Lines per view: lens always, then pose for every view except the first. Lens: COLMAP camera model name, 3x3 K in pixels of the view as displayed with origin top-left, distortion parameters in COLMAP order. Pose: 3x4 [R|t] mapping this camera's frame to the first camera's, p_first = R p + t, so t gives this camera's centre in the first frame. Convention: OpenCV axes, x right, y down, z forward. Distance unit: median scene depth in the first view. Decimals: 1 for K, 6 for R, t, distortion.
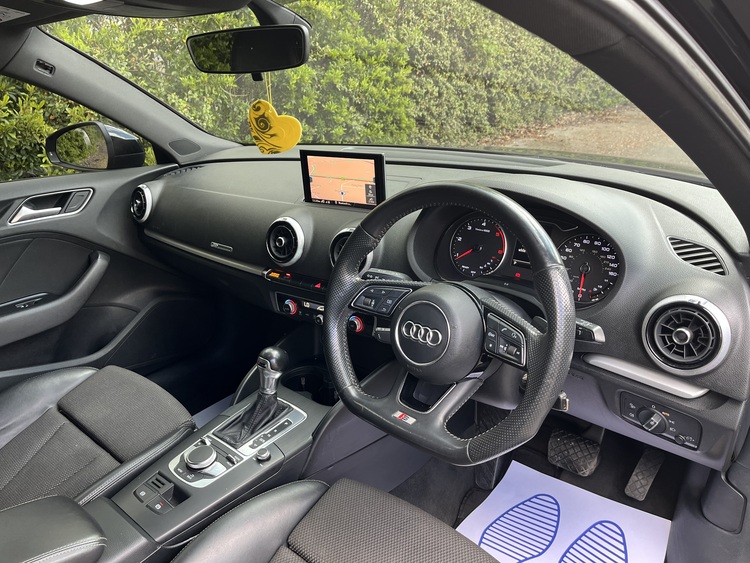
lens RADIAL K [[559.6, 0, 381.2], [0, 559.6, 284.0], [0, 0, 1]] dist [0.052658, -0.076509]
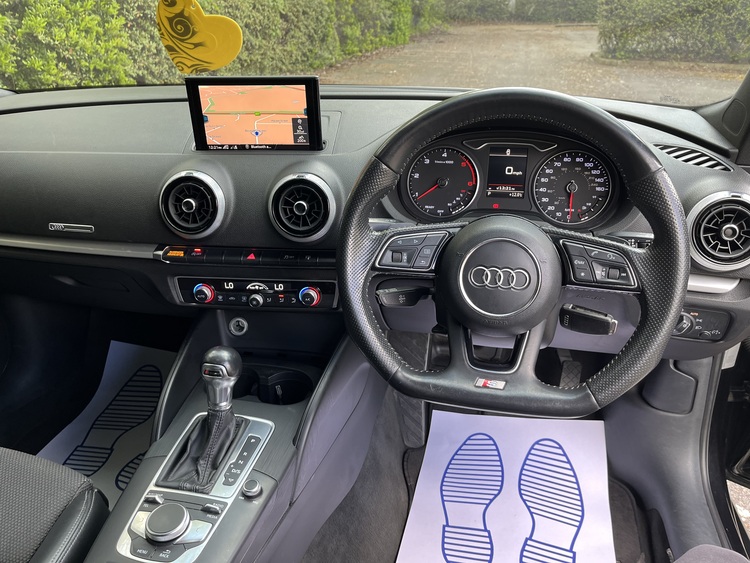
lens RADIAL K [[559.6, 0, 379.4], [0, 559.6, 285.1], [0, 0, 1]] dist [0.052658, -0.076509]
pose [[0.878928, -0.178966, 0.442104, -0.293036], [0.154071, 0.983773, 0.091934, -0.002365], [-0.451383, -0.012688, 0.892240, 0.227535]]
